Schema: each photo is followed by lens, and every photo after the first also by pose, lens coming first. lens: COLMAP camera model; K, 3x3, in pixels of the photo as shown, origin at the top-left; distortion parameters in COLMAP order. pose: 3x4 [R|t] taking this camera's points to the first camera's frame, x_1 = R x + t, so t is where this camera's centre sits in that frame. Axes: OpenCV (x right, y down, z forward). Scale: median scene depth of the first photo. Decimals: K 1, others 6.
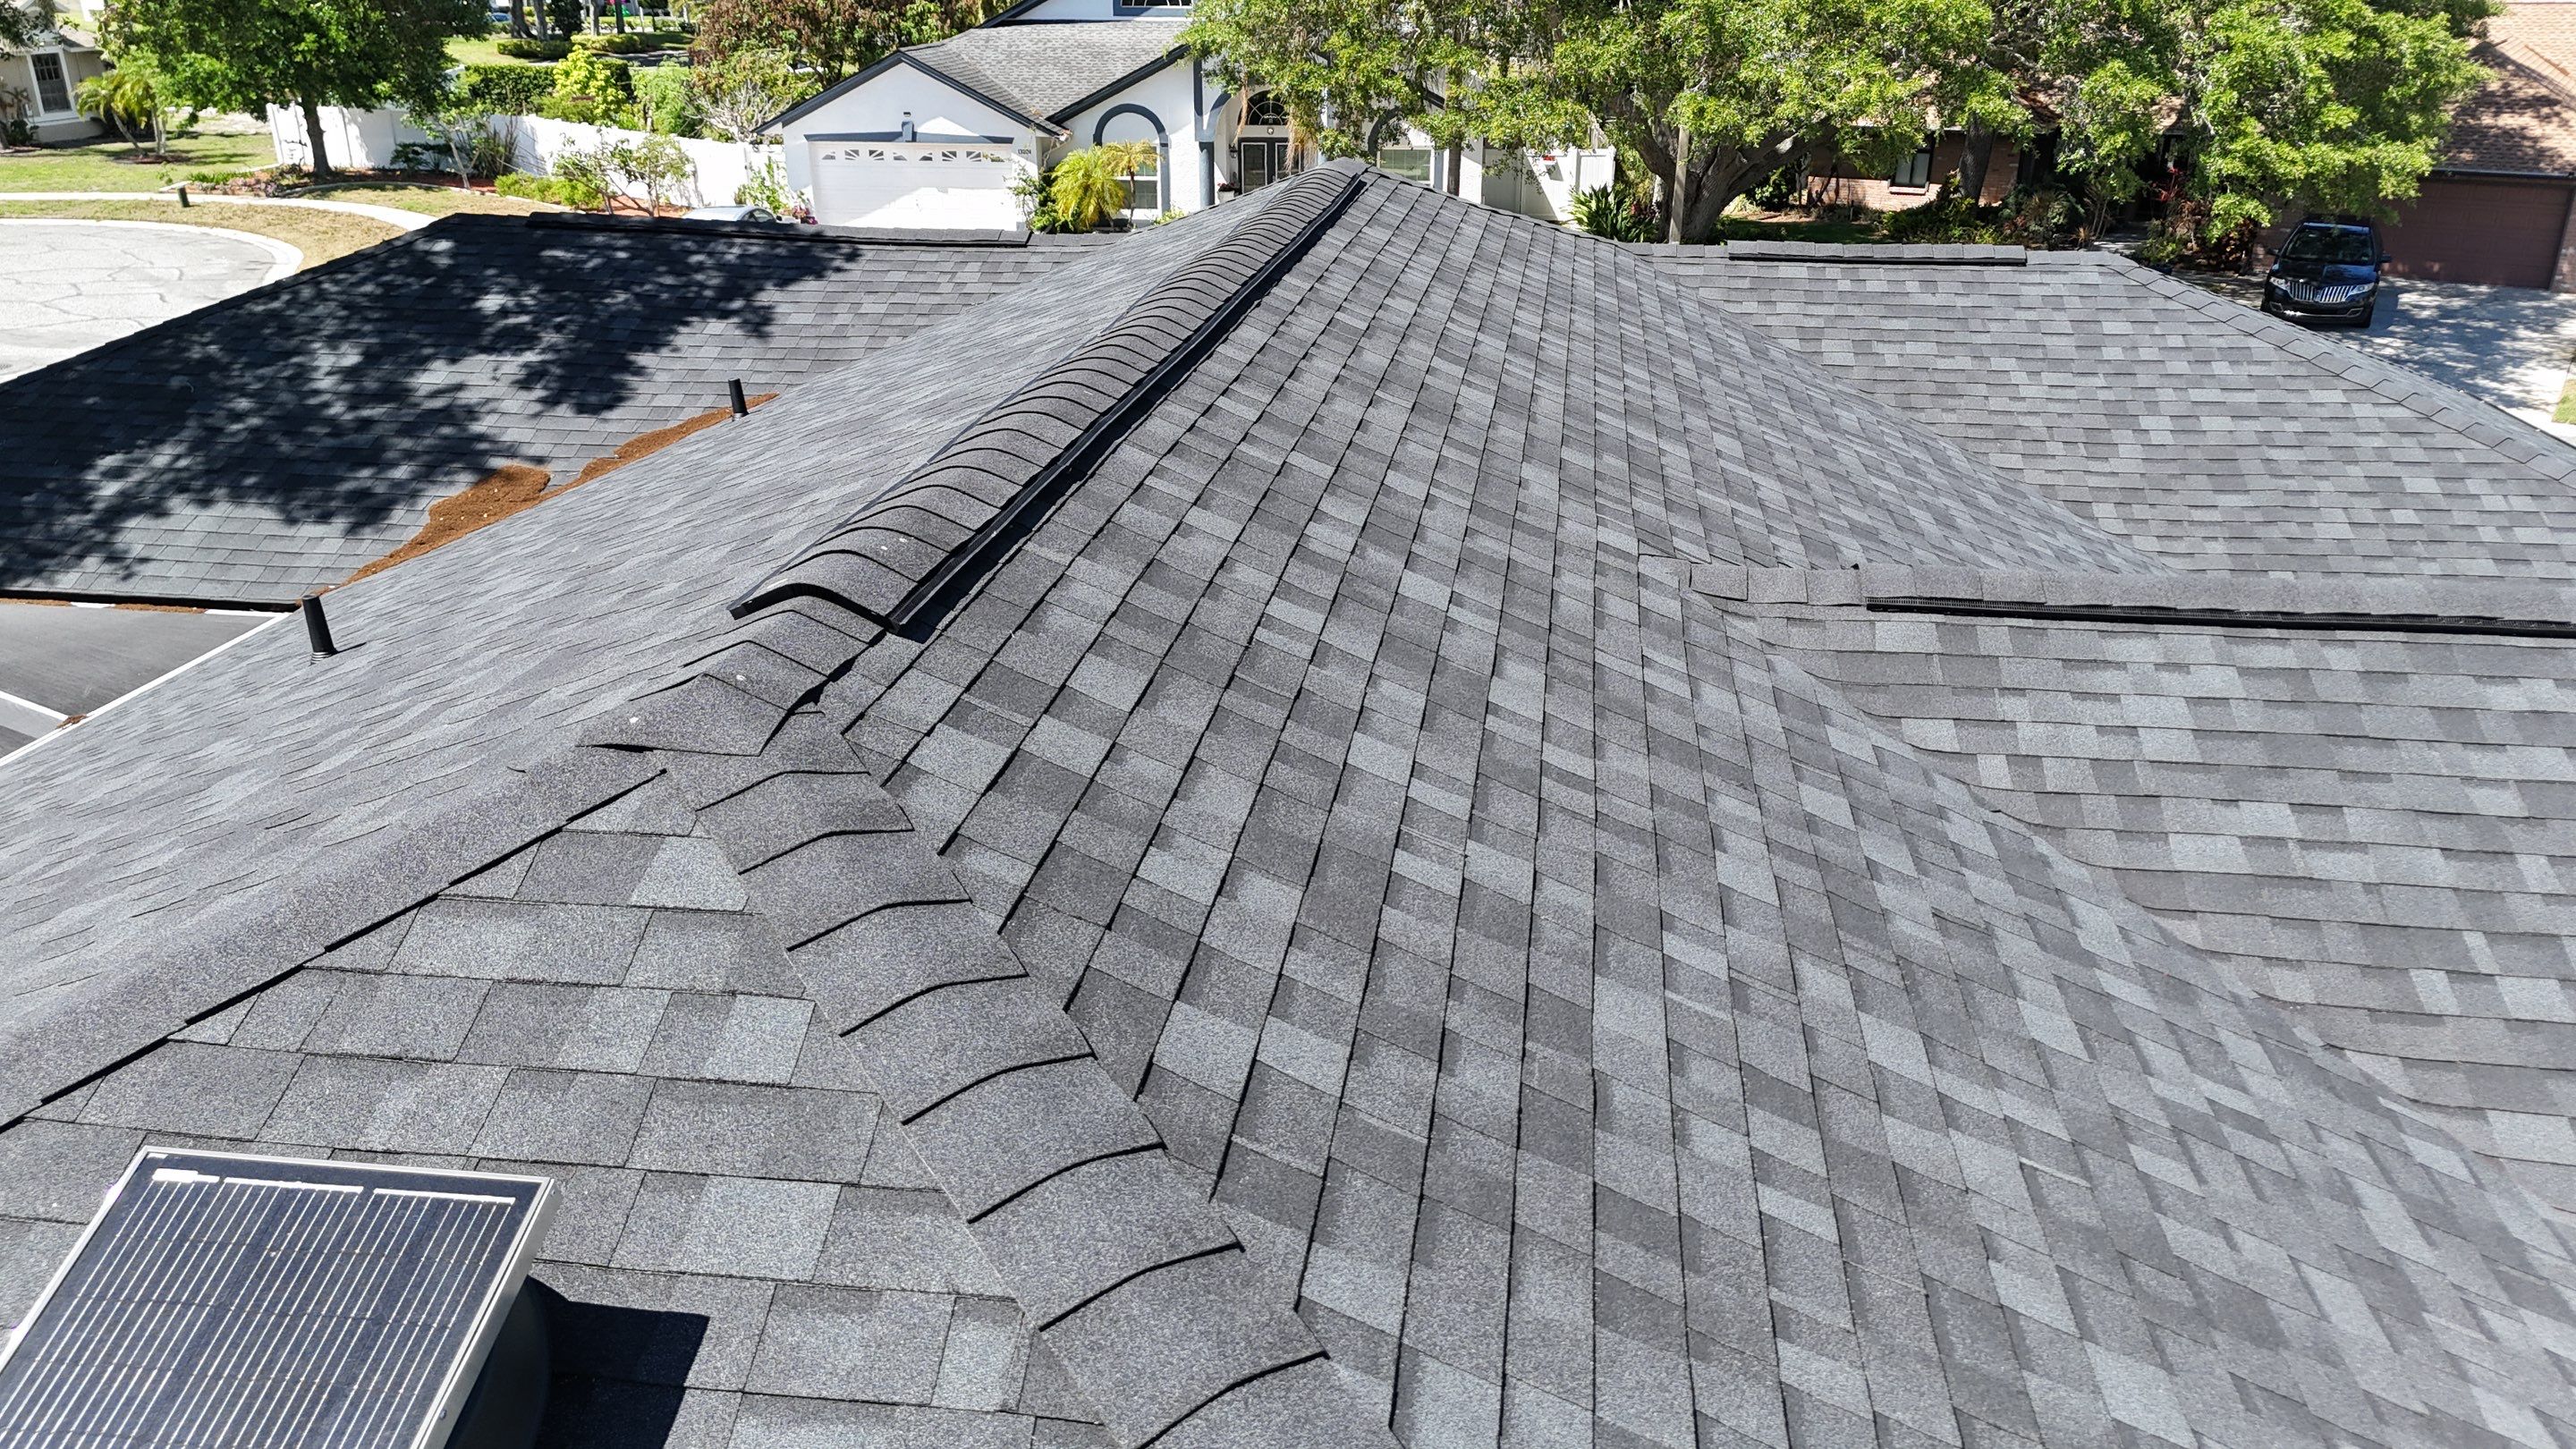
lens RADIAL K [[1948.8, 0, 1302.6], [0, 1948.8, 723.2], [0, 0, 1]] dist [0.119934, -0.124680]
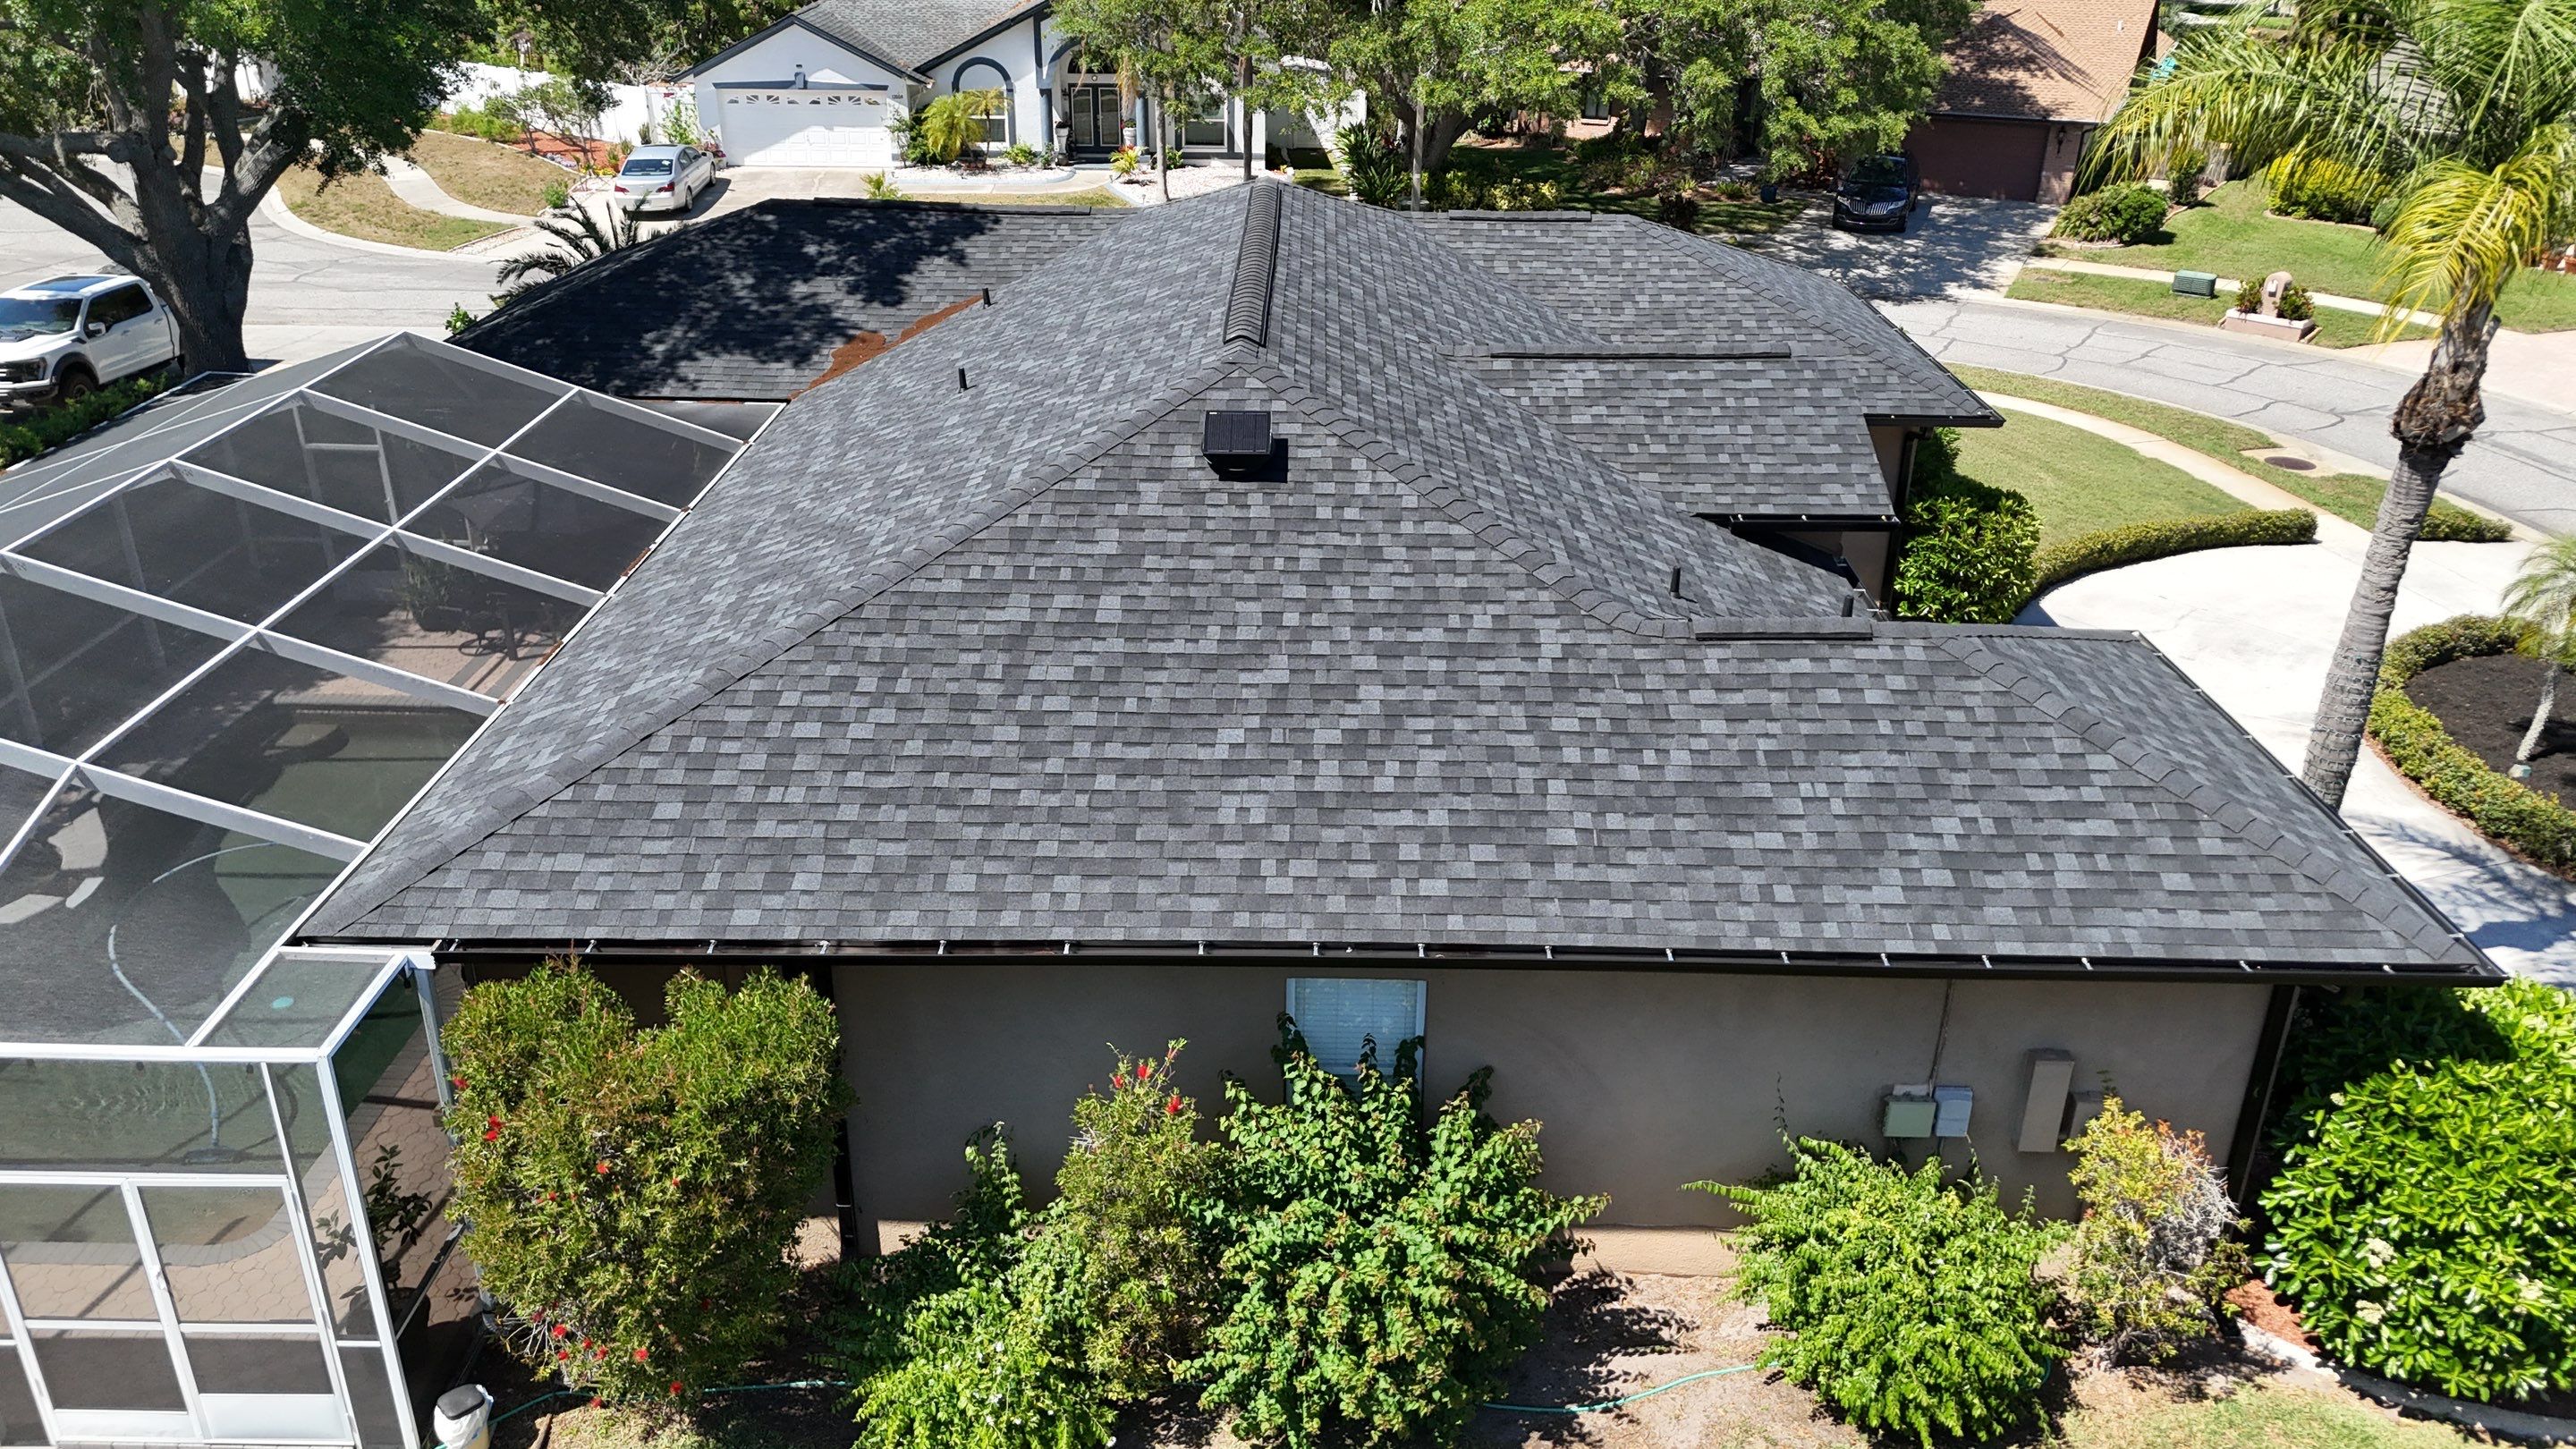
lens RADIAL K [[1948.8, 0, 1302.6], [0, 1948.8, 723.2], [0, 0, 1]] dist [0.119934, -0.124680]
pose [[0.991661, -0.043599, 0.121278, -0.189897], [0.037439, 0.997913, 0.052618, 0.159777], [-0.123319, -0.047638, 0.991223, -0.955071]]
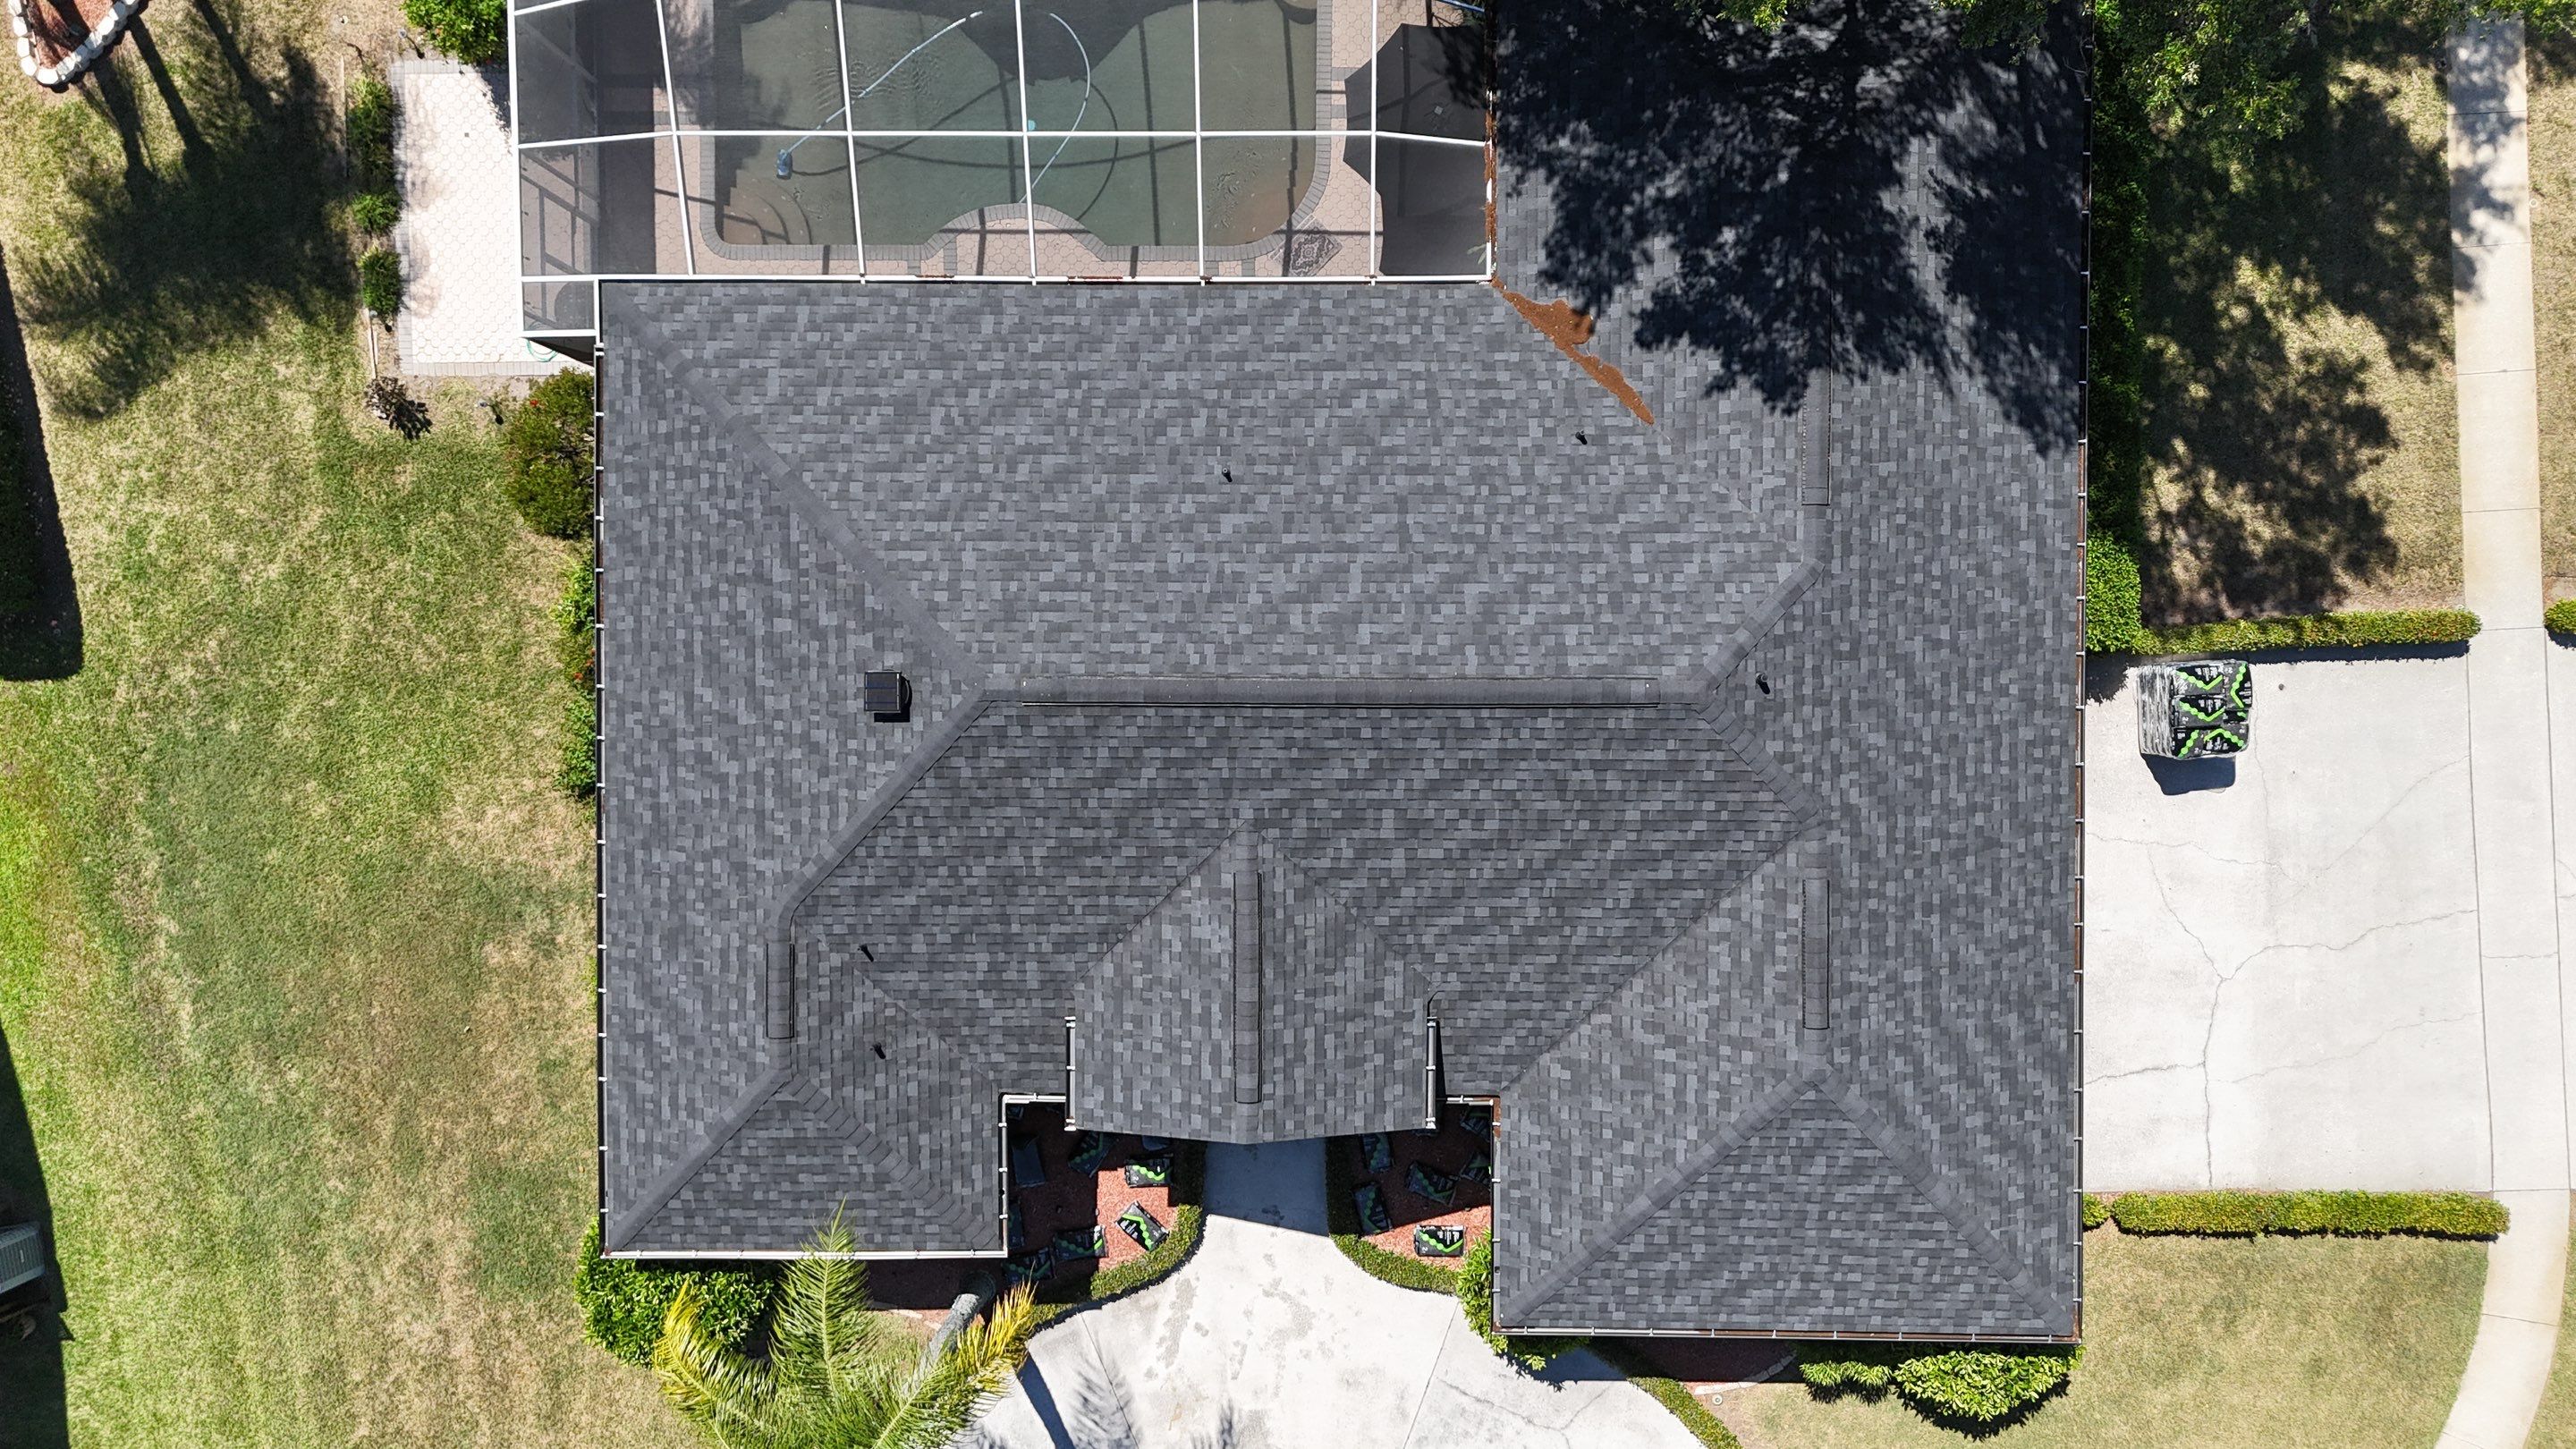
lens RADIAL K [[1948.8, 0, 1302.6], [0, 1948.8, 723.2], [0, 0, 1]] dist [0.119934, -0.124680]
pose [[0.133462, 0.990999, 0.010426, -0.019044], [-0.332087, 0.034807, 0.942606, -1.840561], [0.933759, -0.129265, 0.333743, -0.071144]]
